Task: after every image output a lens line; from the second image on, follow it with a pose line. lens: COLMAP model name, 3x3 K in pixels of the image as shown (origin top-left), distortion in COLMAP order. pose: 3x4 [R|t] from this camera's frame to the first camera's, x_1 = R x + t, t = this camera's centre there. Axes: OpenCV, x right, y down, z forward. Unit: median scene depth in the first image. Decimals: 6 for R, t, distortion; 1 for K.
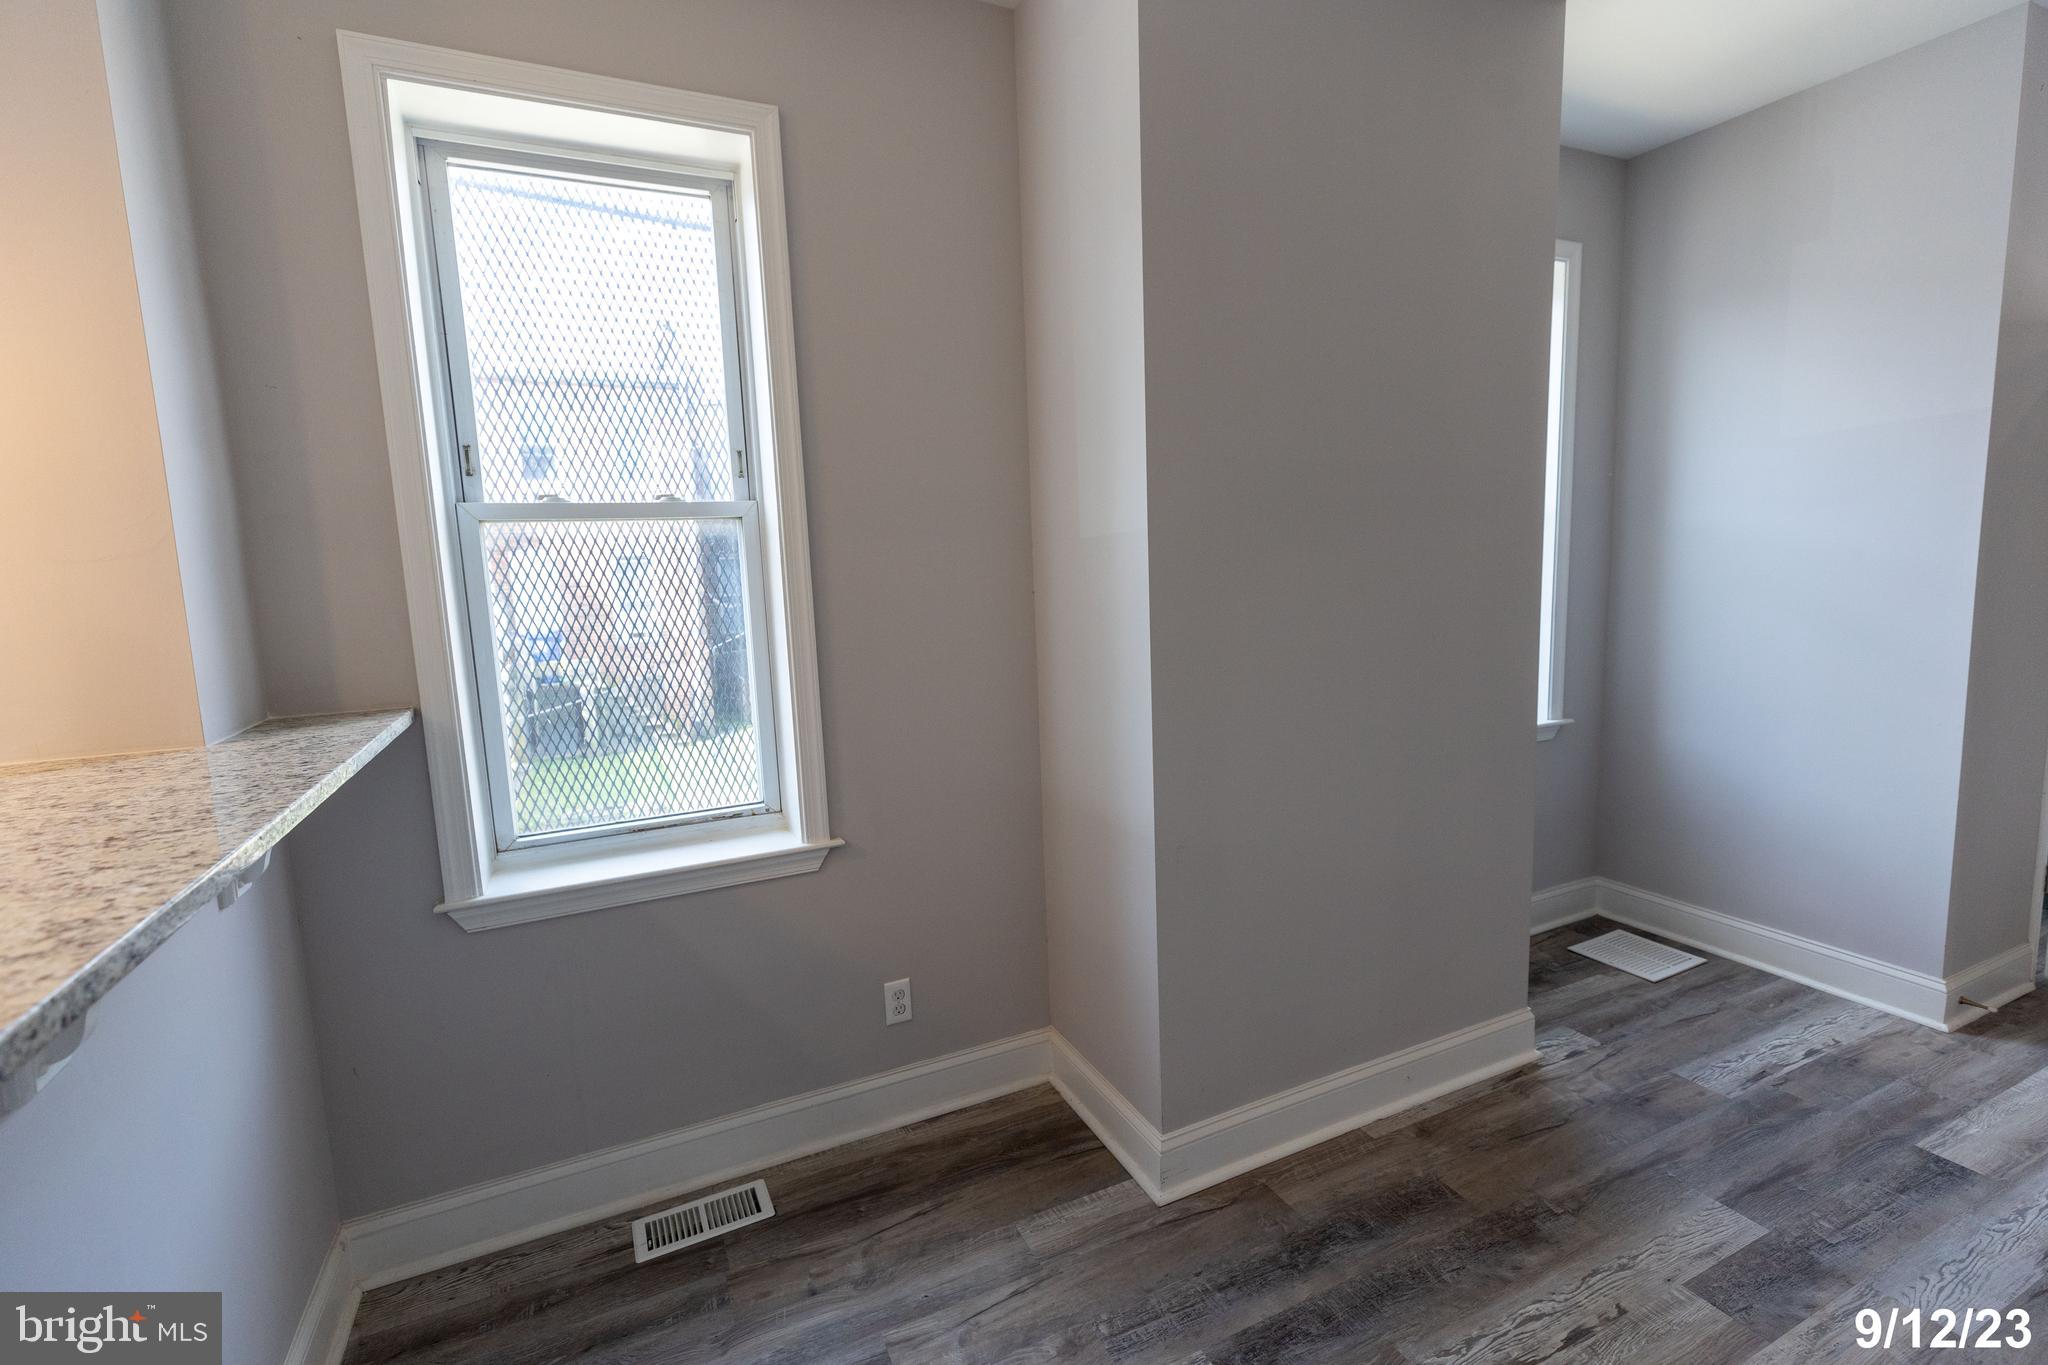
lens RADIAL K [[909.7, 0, 1029.7], [0, 909.7, 675.9], [0, 0, 1]] dist [0.003979, -0.000875]
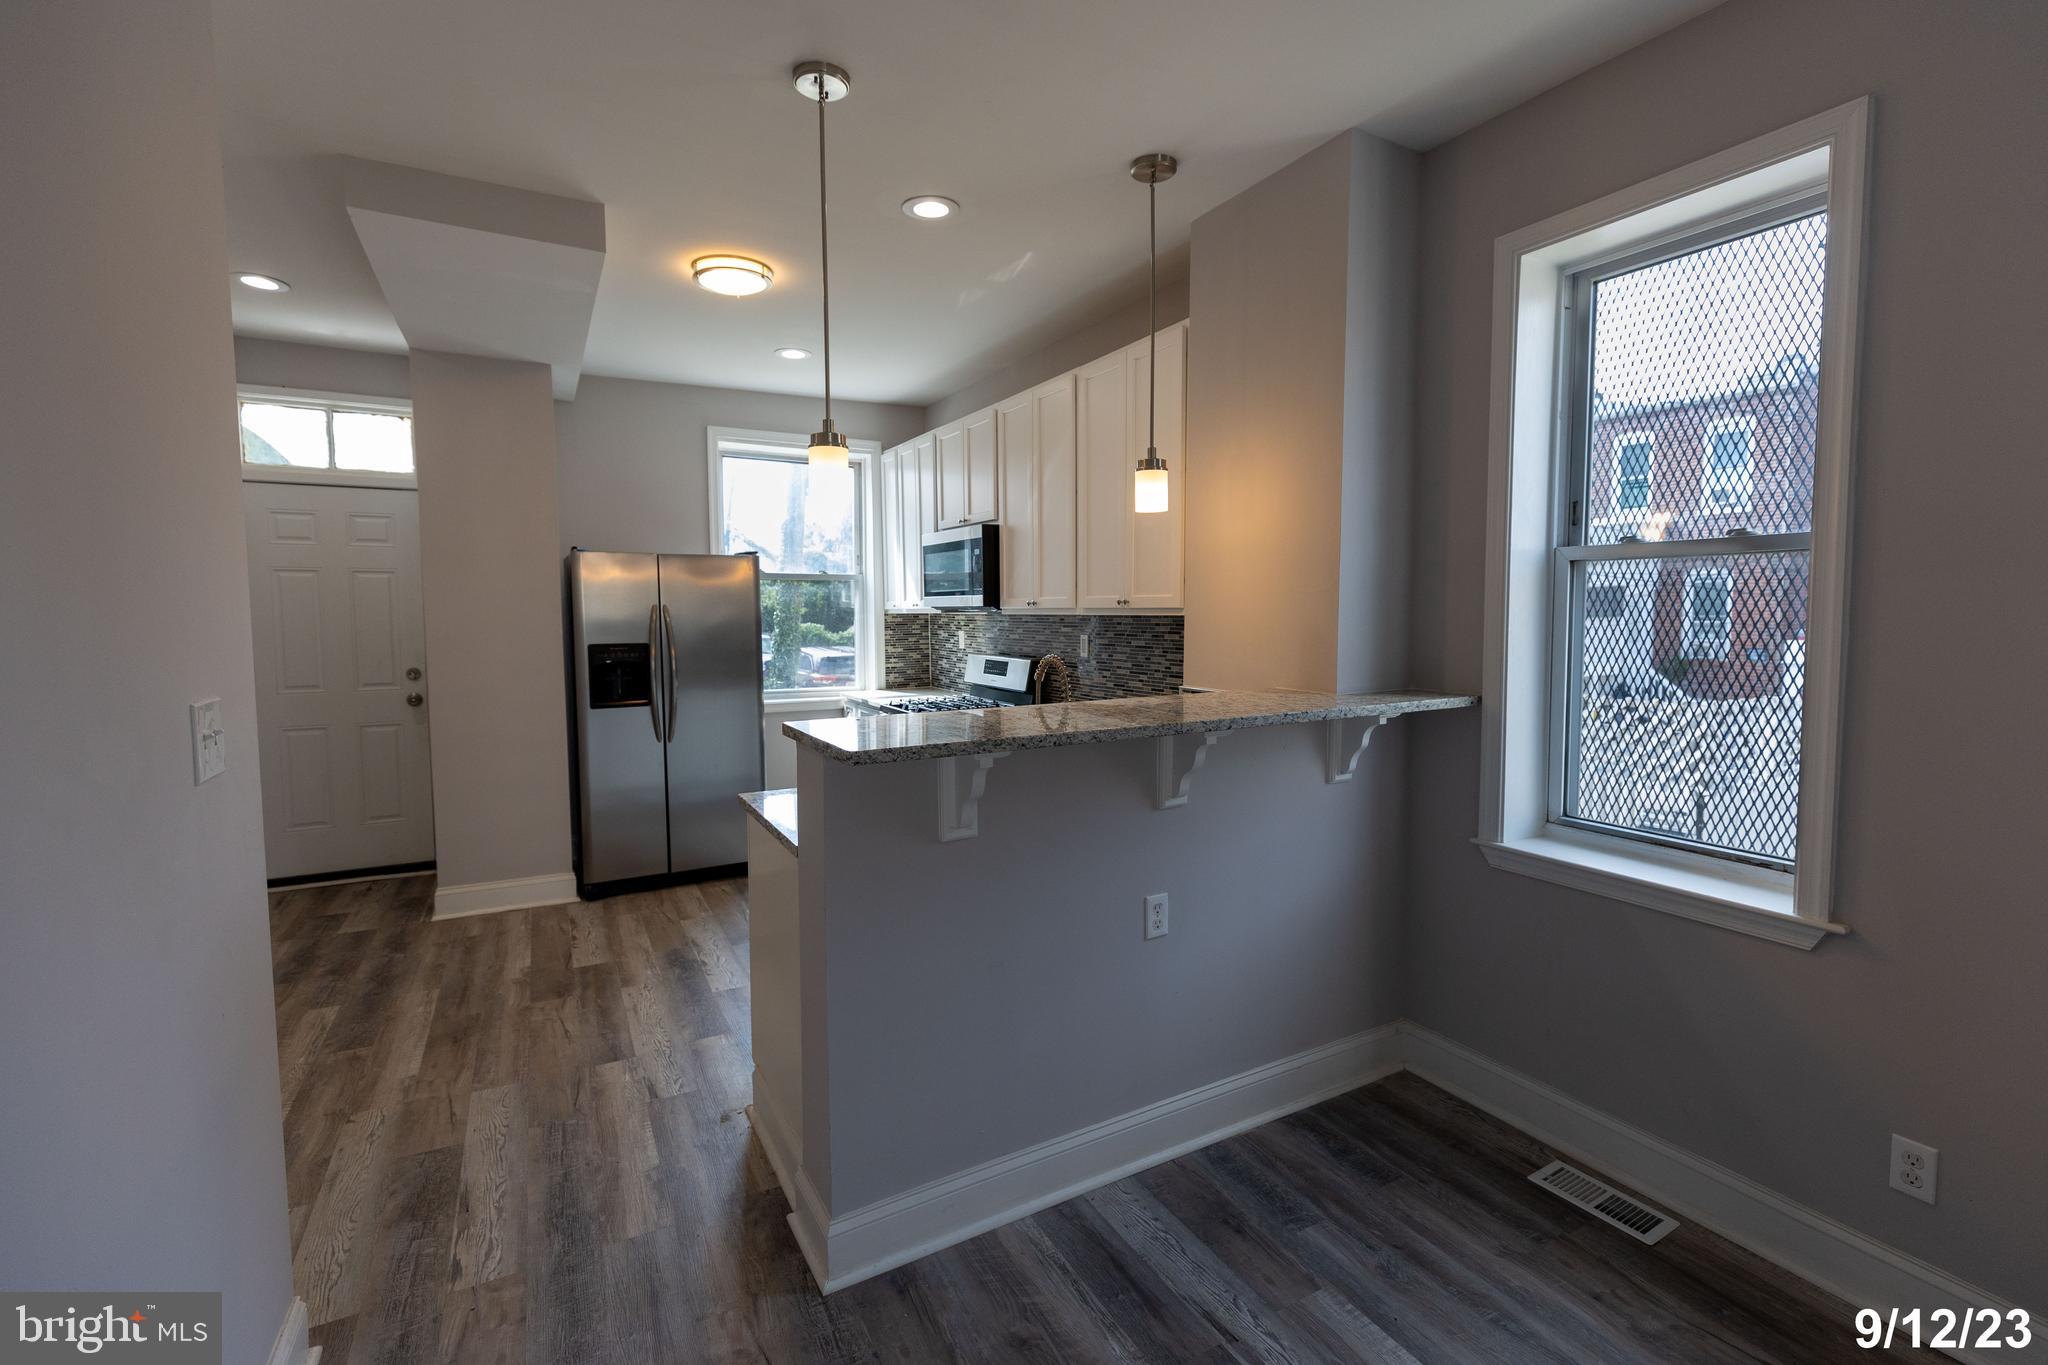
lens RADIAL K [[909.7, 0, 1031.5], [0, 909.7, 669.2], [0, 0, 1]] dist [0.003979, -0.000875]
pose [[0.060200, 0.105969, -0.992545, 0.585782], [-0.117853, 0.988149, 0.098351, -0.053716], [0.991205, 0.111054, 0.071976, 0.171390]]
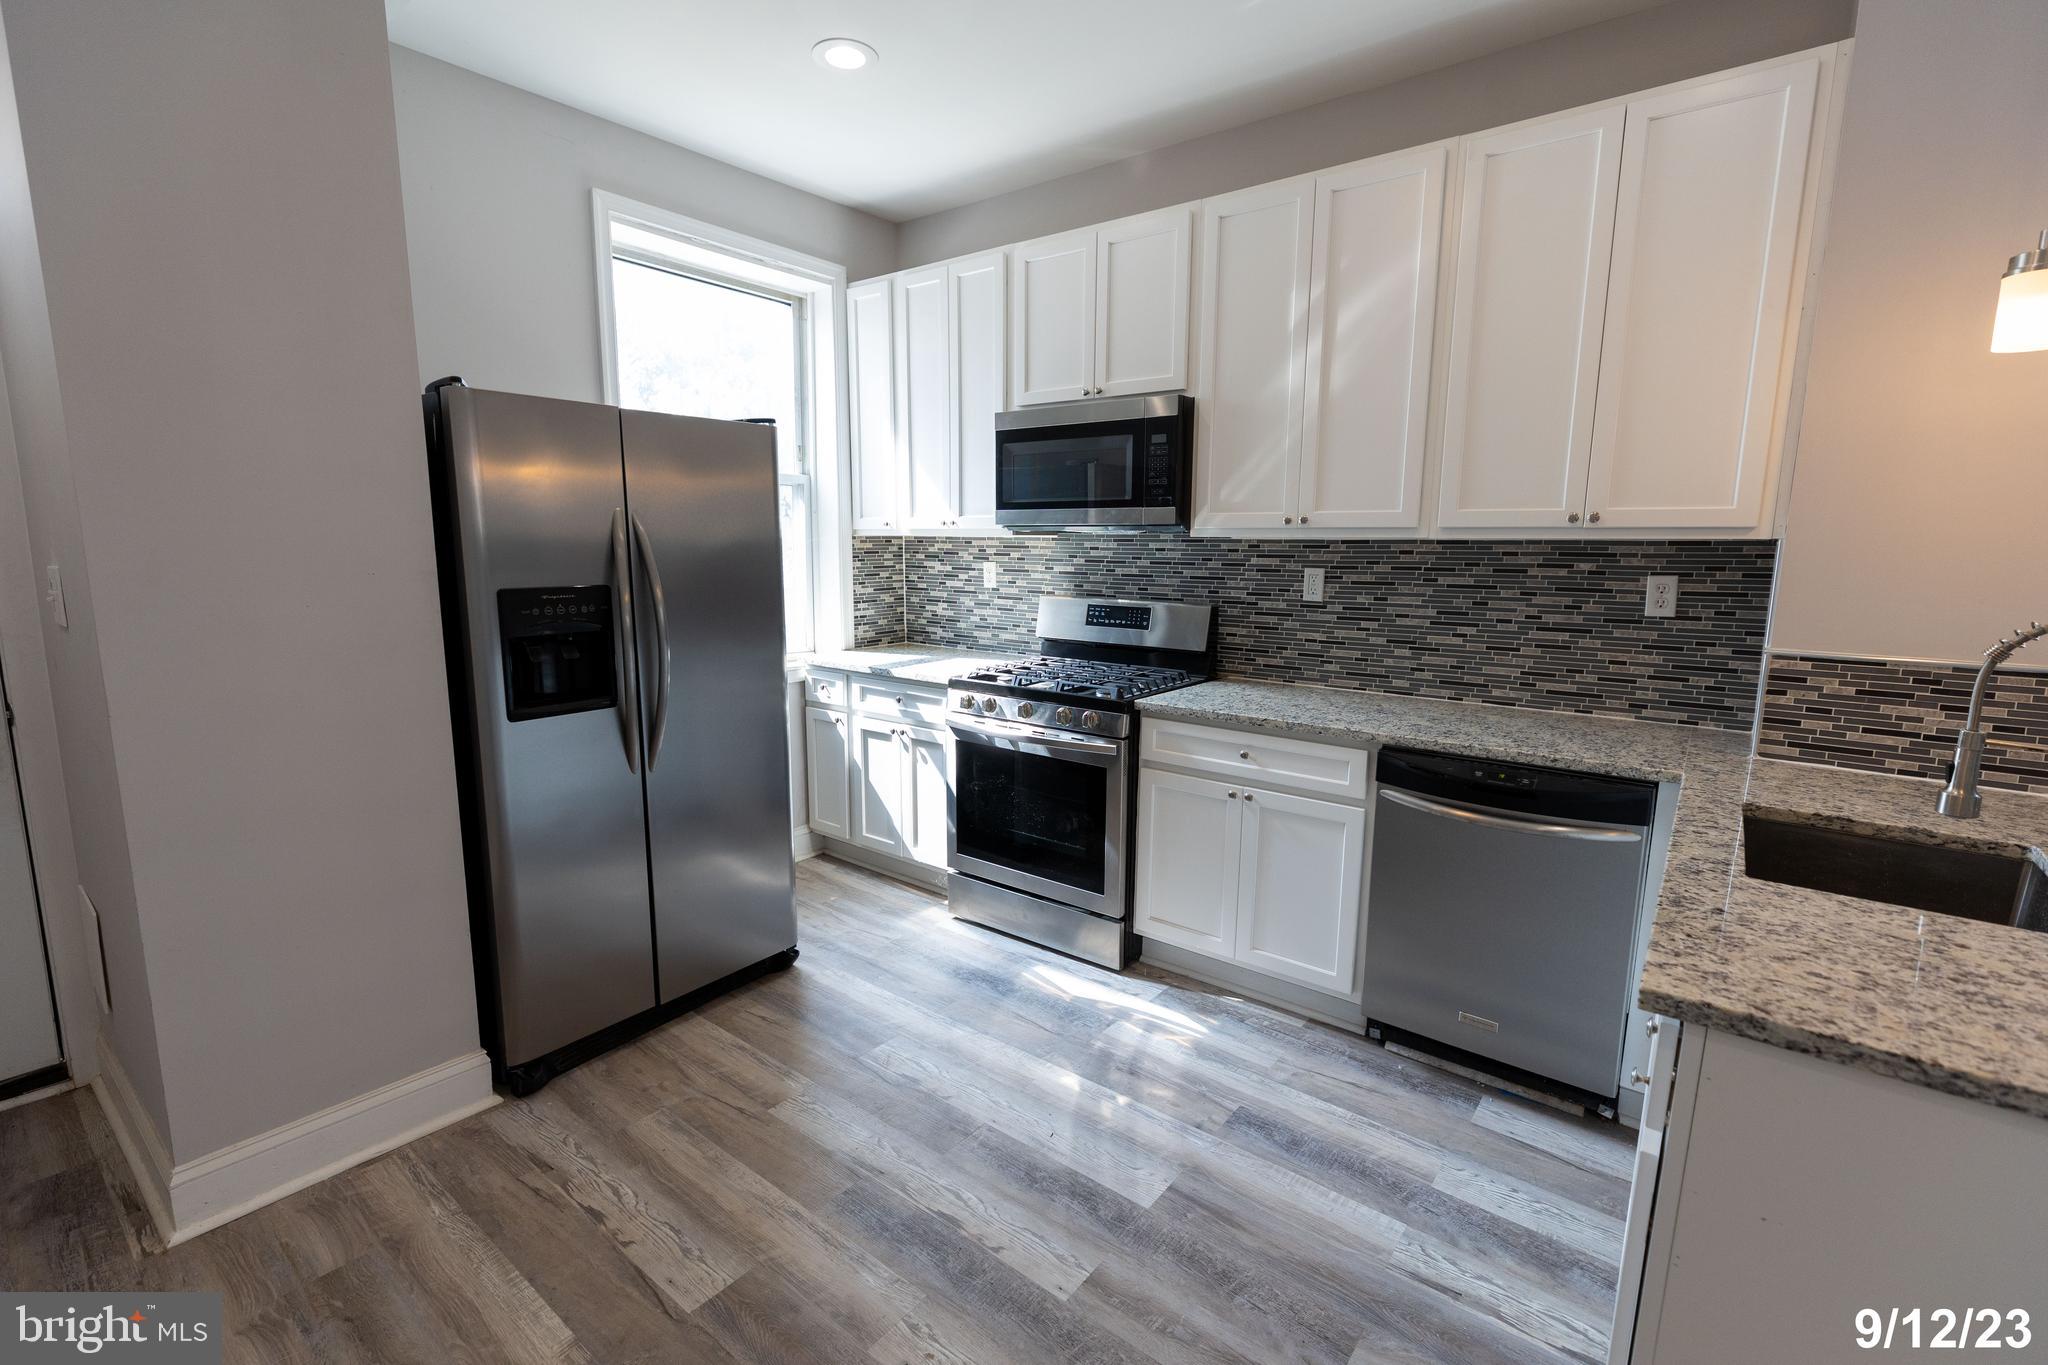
lens RADIAL K [[909.7, 0, 1022.2], [0, 909.7, 678.1], [0, 0, 1]] dist [0.003979, -0.000875]
pose [[0.443493, 0.177350, -0.878556, -0.398885], [-0.132389, 0.982437, 0.131491, 0.102489], [0.886447, 0.057996, 0.459183, -0.633699]]
